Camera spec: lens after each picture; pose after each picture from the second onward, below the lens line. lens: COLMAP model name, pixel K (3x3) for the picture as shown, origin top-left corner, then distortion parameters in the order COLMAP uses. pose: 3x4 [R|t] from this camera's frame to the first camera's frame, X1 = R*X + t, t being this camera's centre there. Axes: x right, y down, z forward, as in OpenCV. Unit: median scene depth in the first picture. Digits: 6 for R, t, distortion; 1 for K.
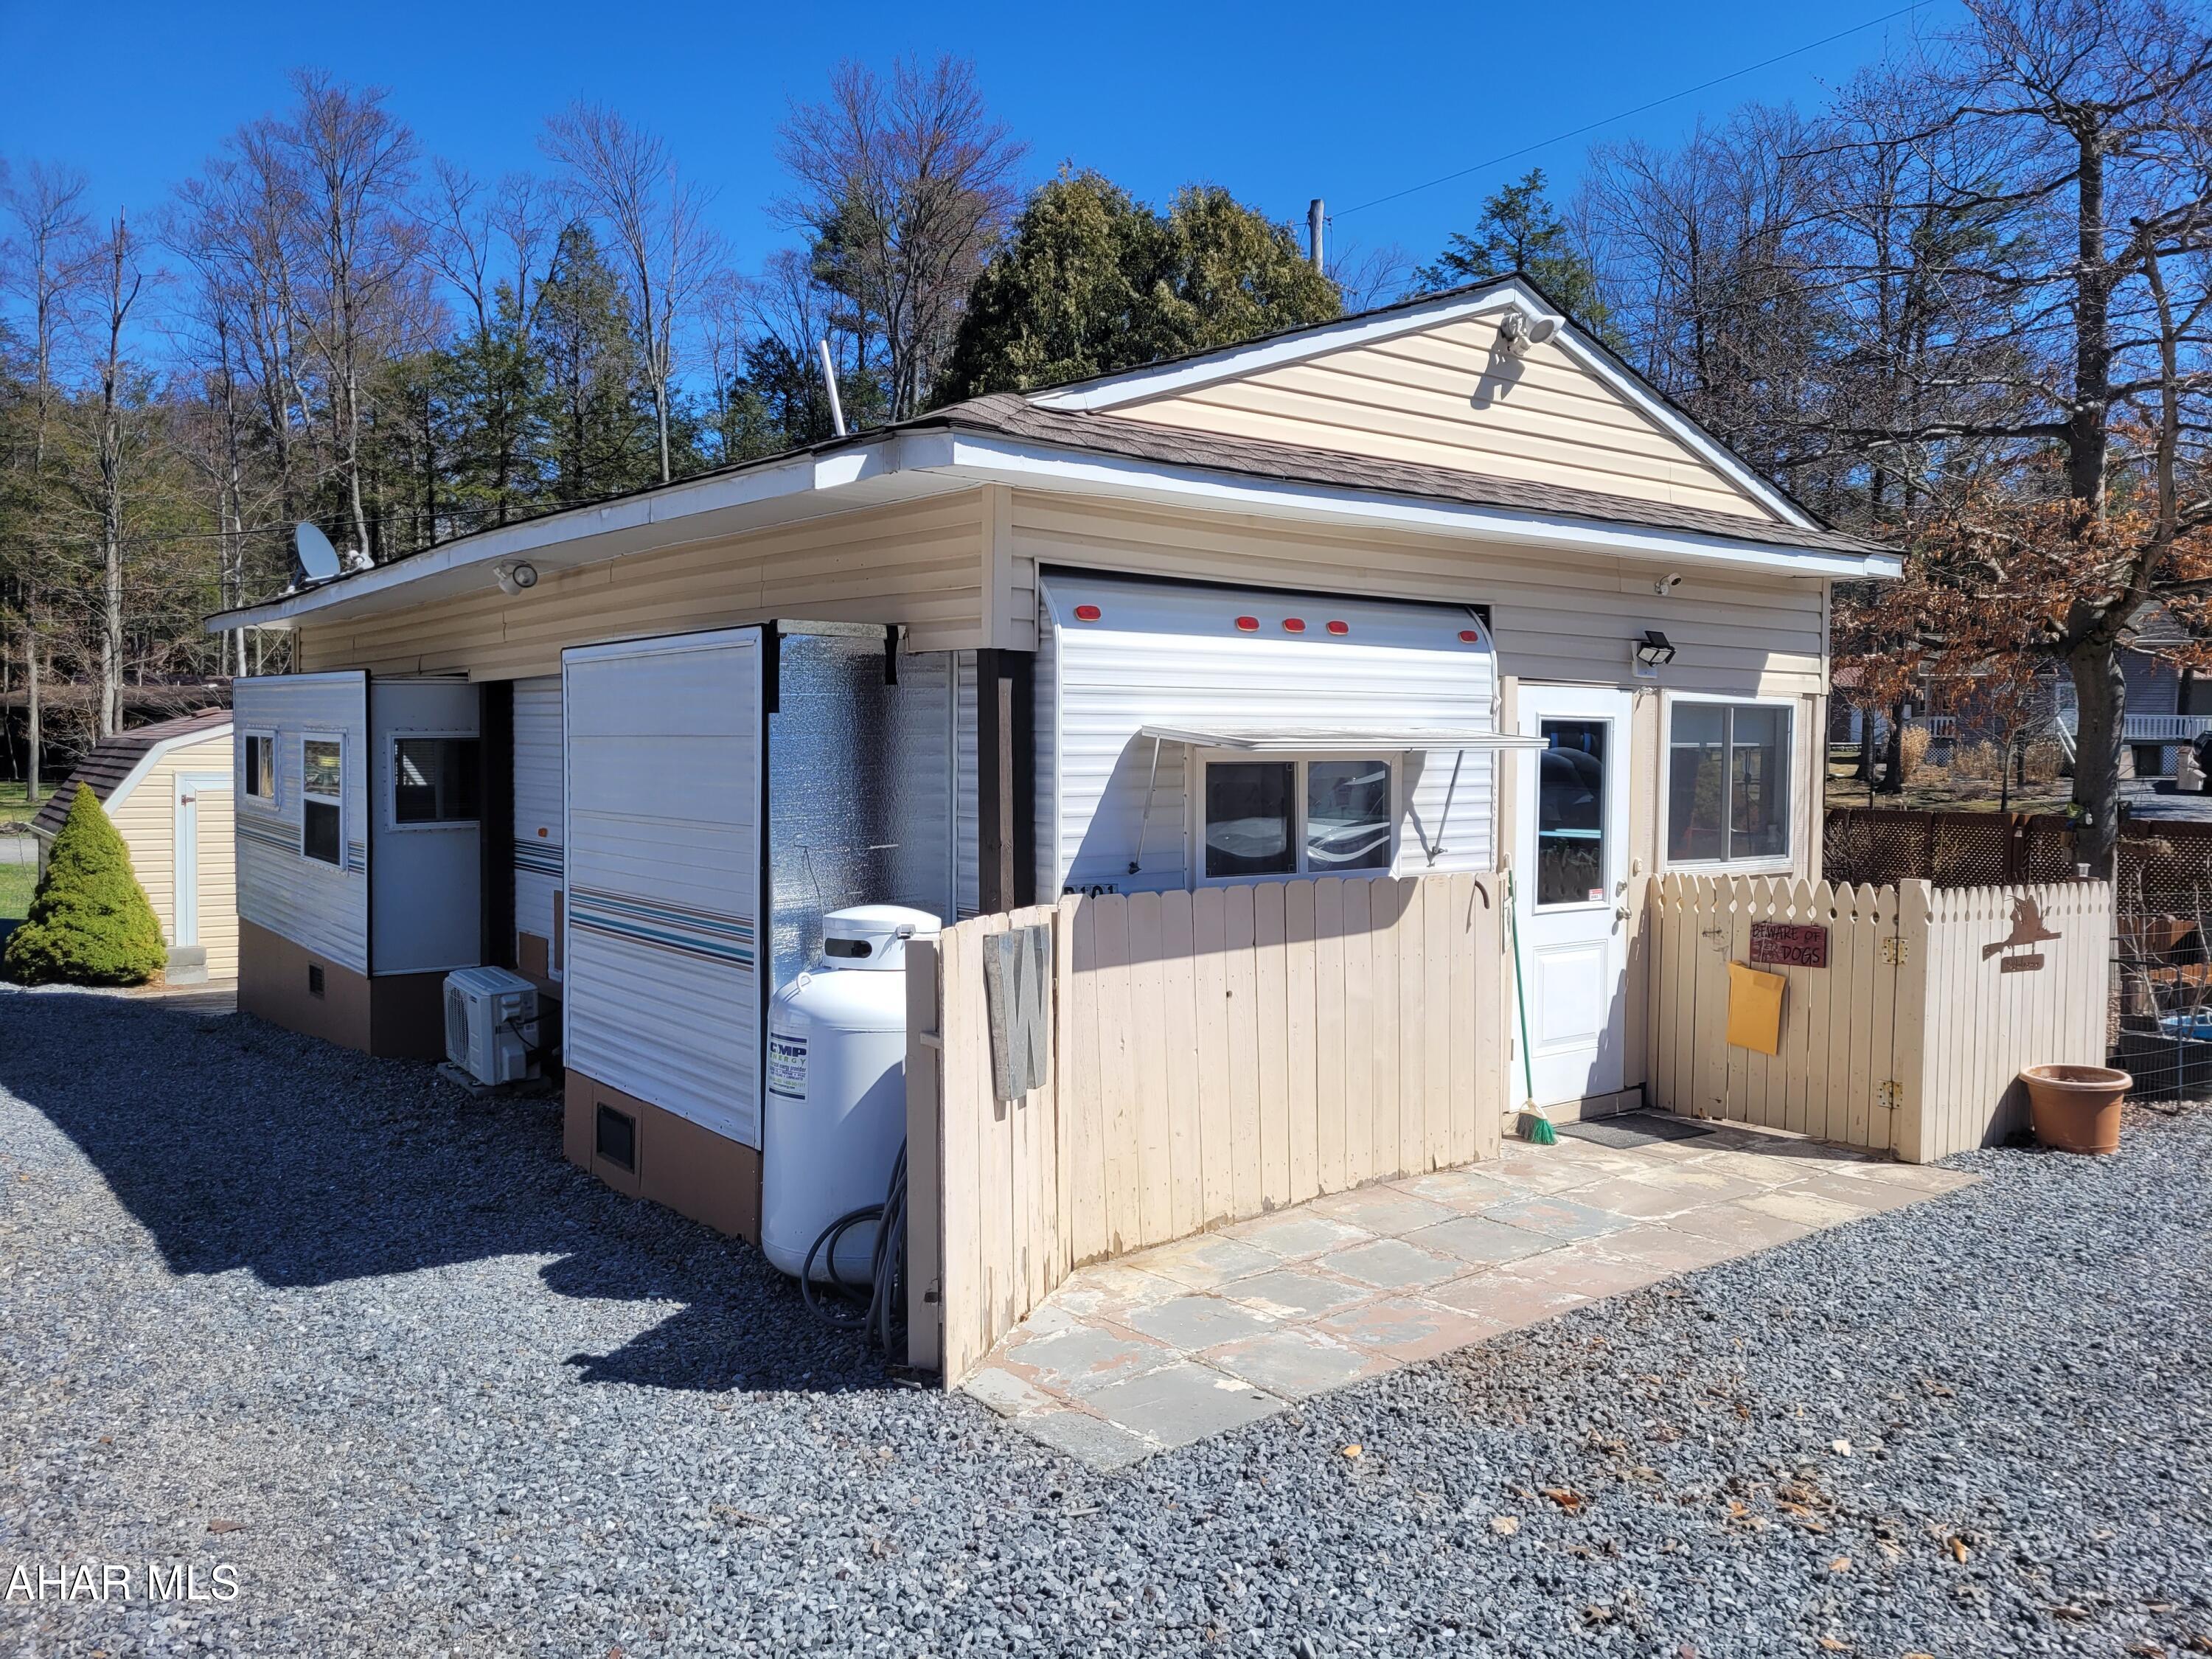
lens RADIAL K [[1673.9, 0, 1143.1], [0, 1673.9, 821.2], [0, 0, 1]] dist [0.024192, -0.008827]
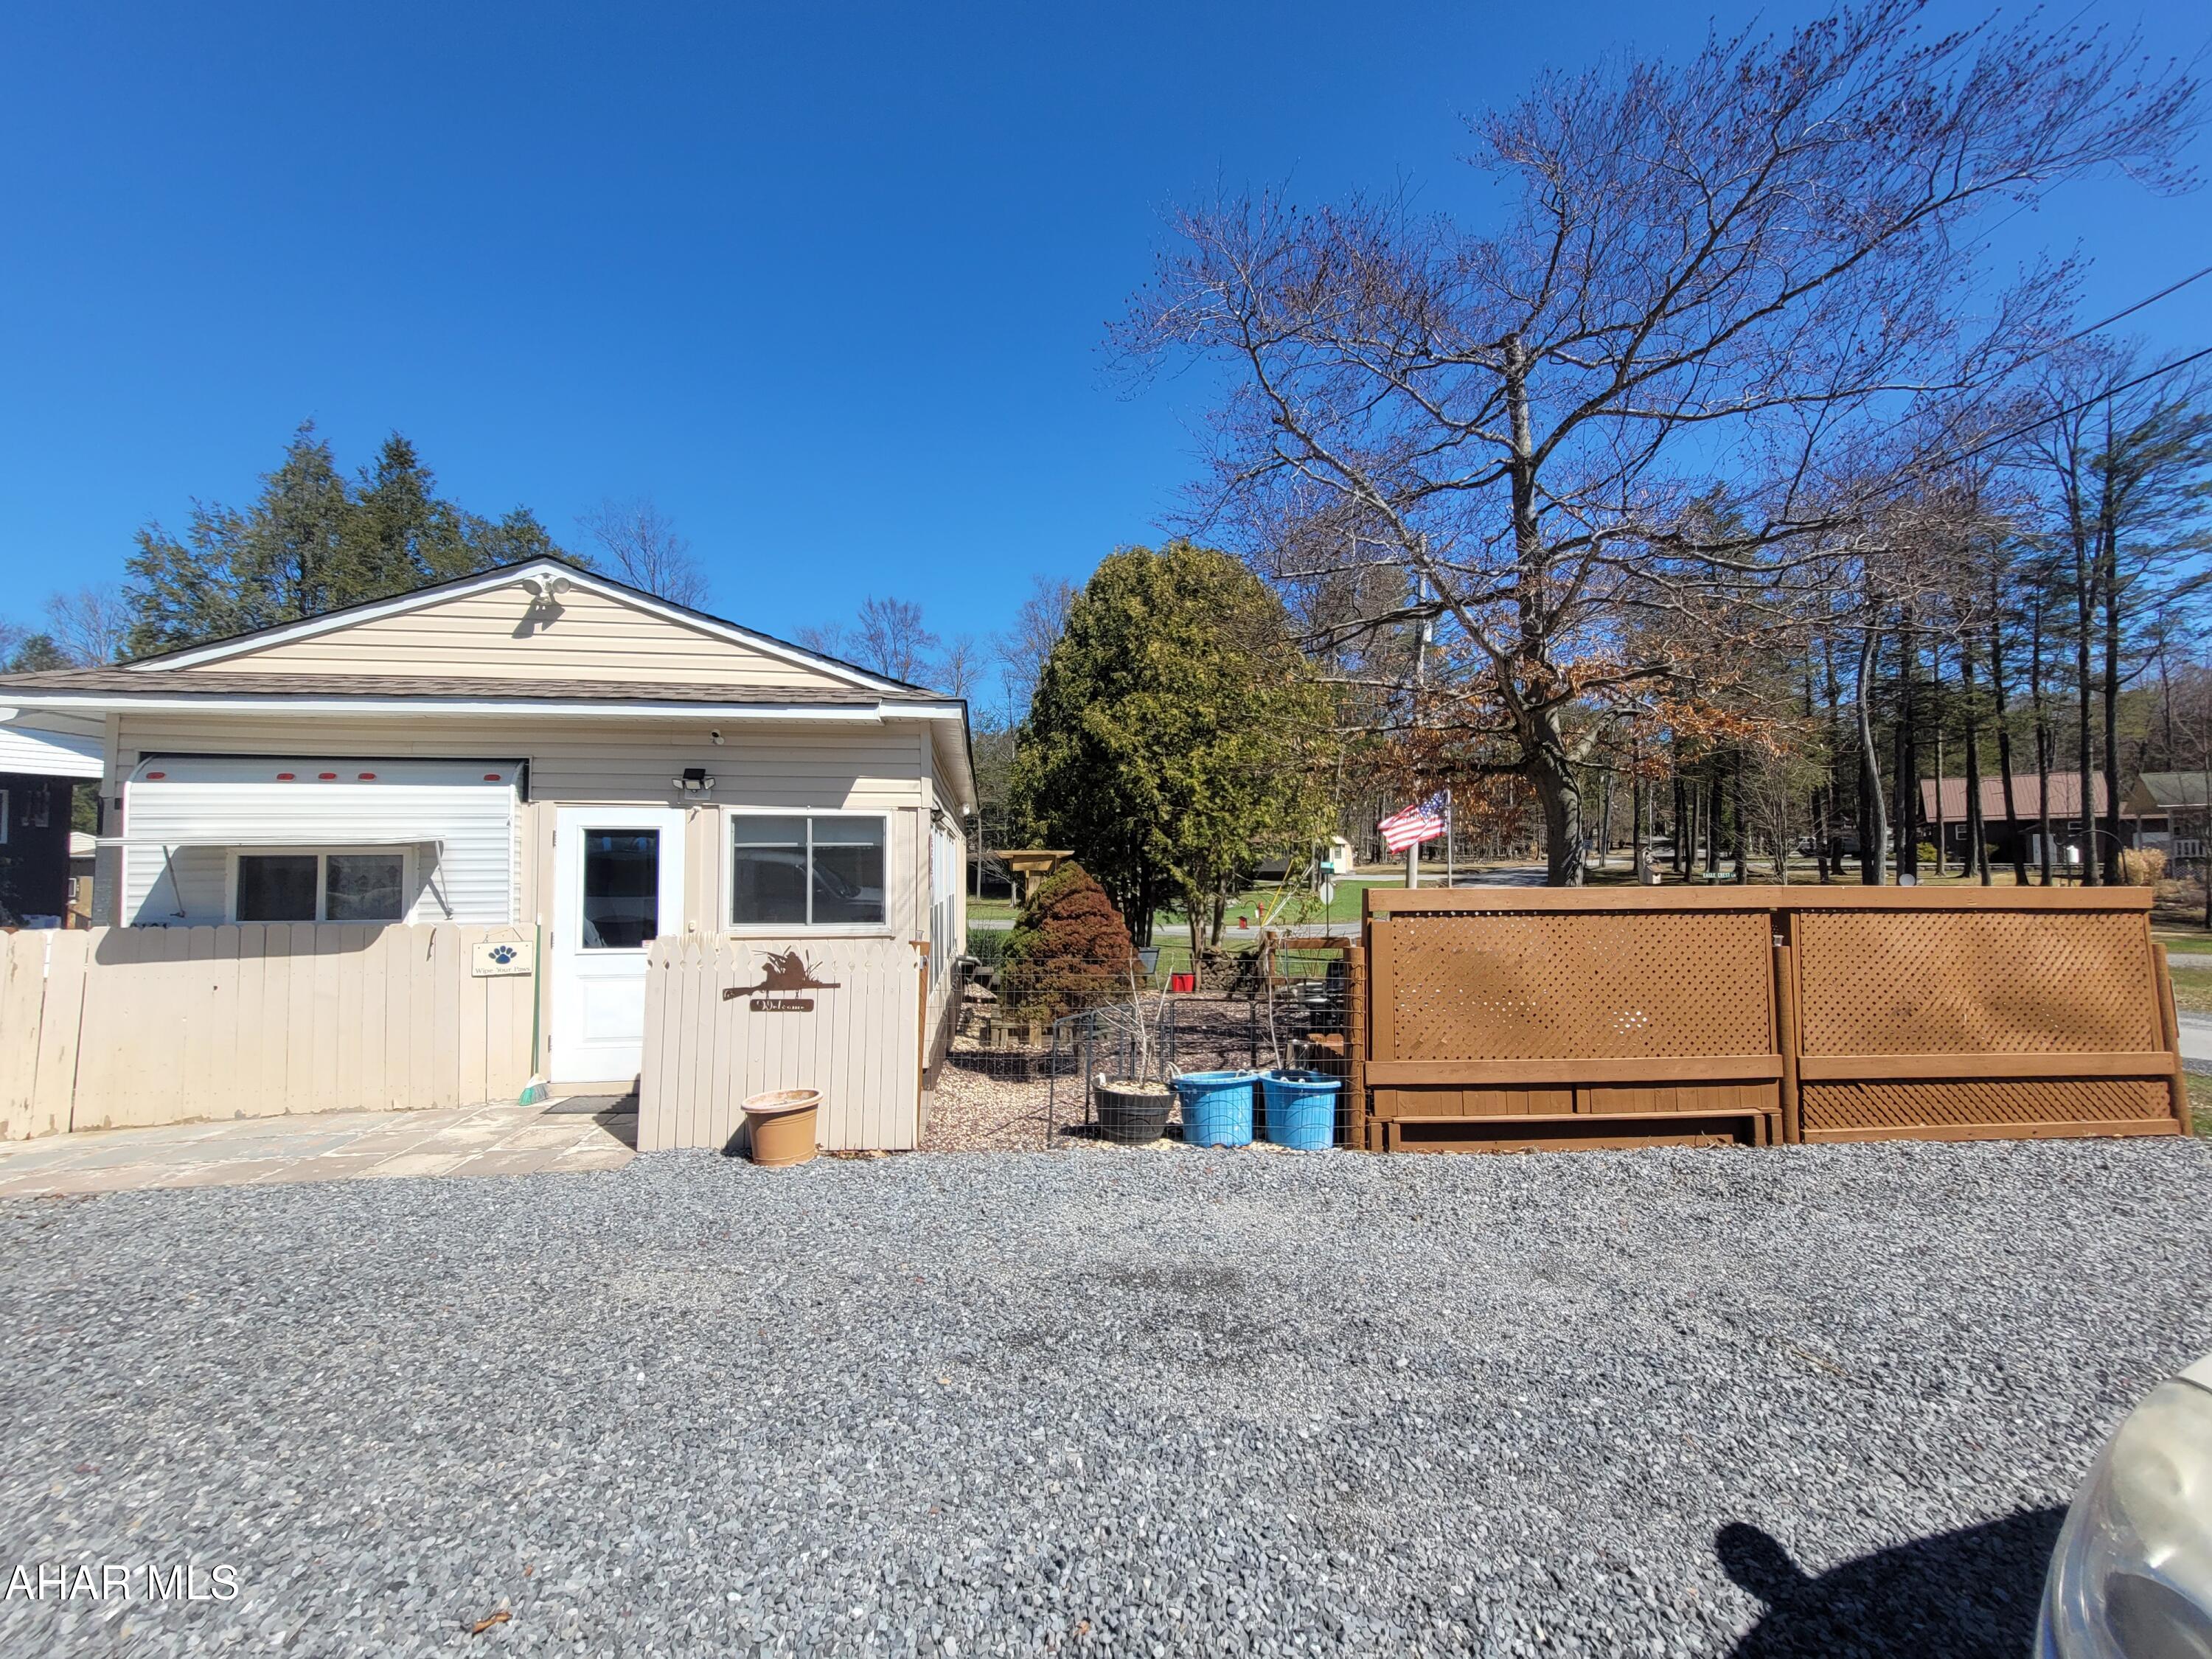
lens RADIAL K [[892.9, 0, 1113.0], [0, 892.9, 839.1], [0, 0, 1]] dist [-0.000087, -0.000398]
pose [[0.862058, -0.032381, -0.505774, 1.211022], [-0.012798, 0.996248, -0.085597, 0.015609], [0.506648, 0.080262, 0.858409, 0.602604]]
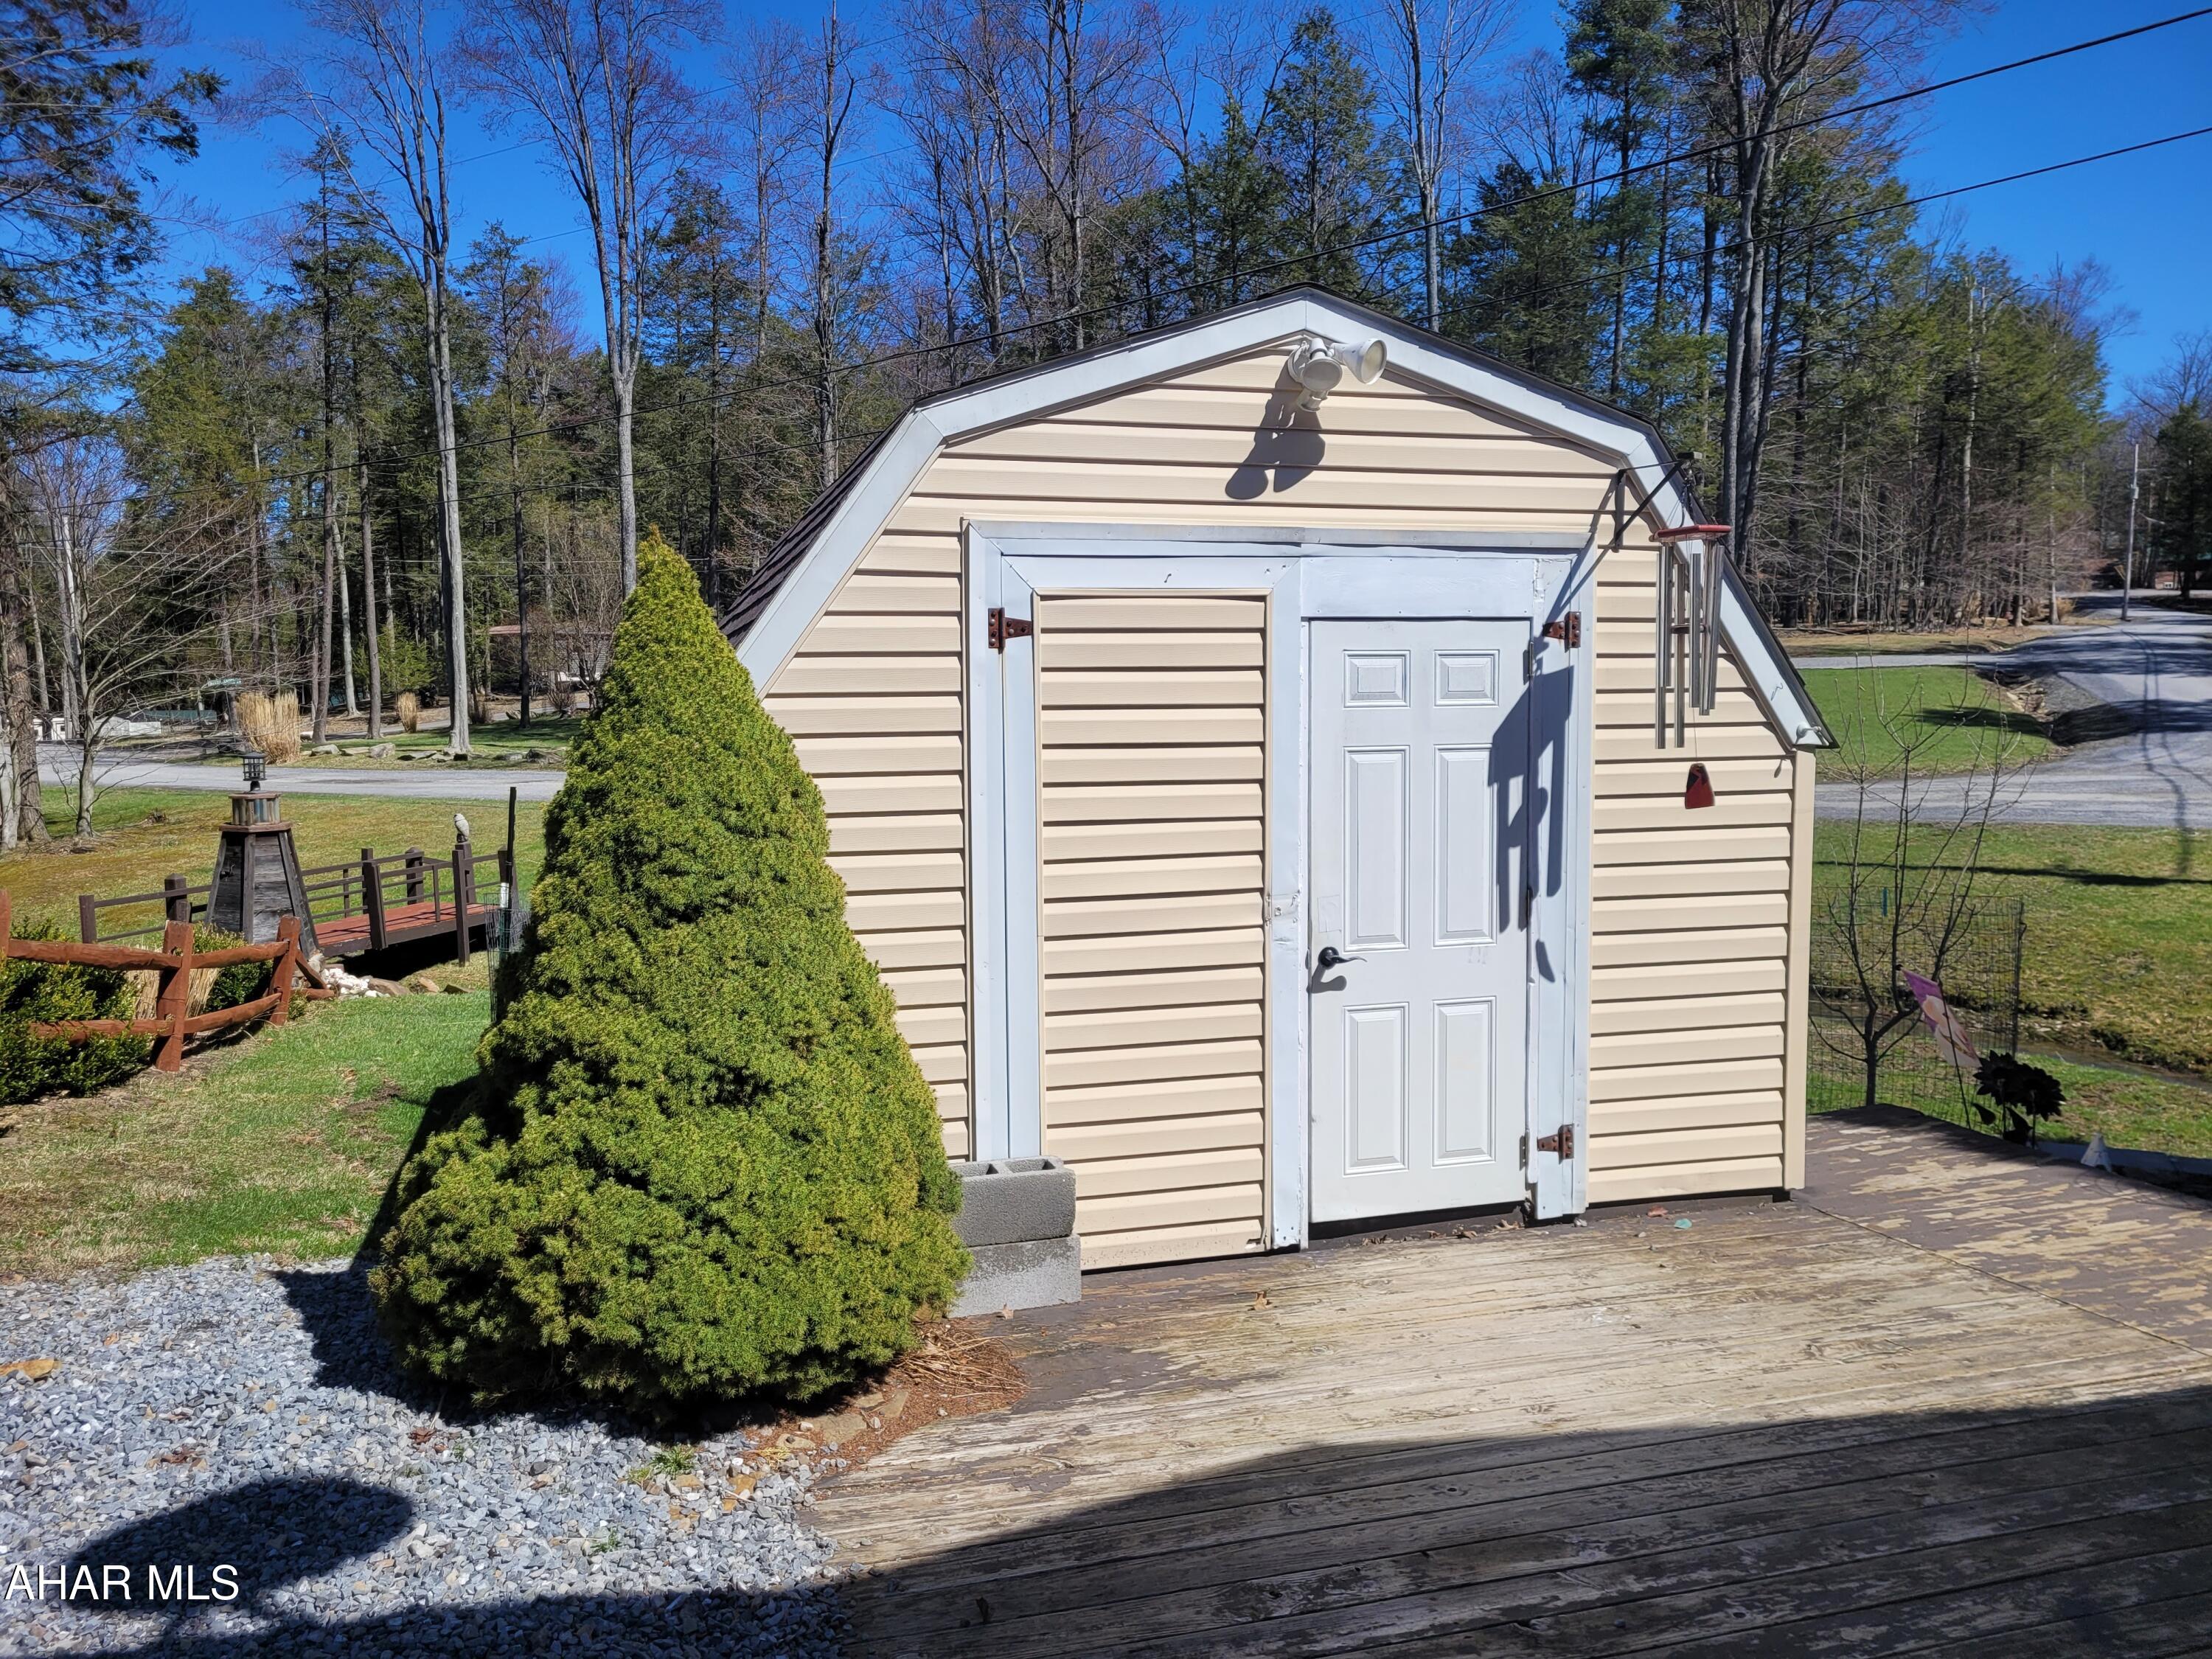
lens RADIAL K [[1673.9, 0, 1143.1], [0, 1673.9, 821.2], [0, 0, 1]] dist [0.024192, -0.008827]
pose [[0.932739, 0.011756, -0.360360, -0.067636], [0.003496, 0.999126, 0.041642, 0.001122], [0.360535, -0.040101, 0.931883, 0.113623]]
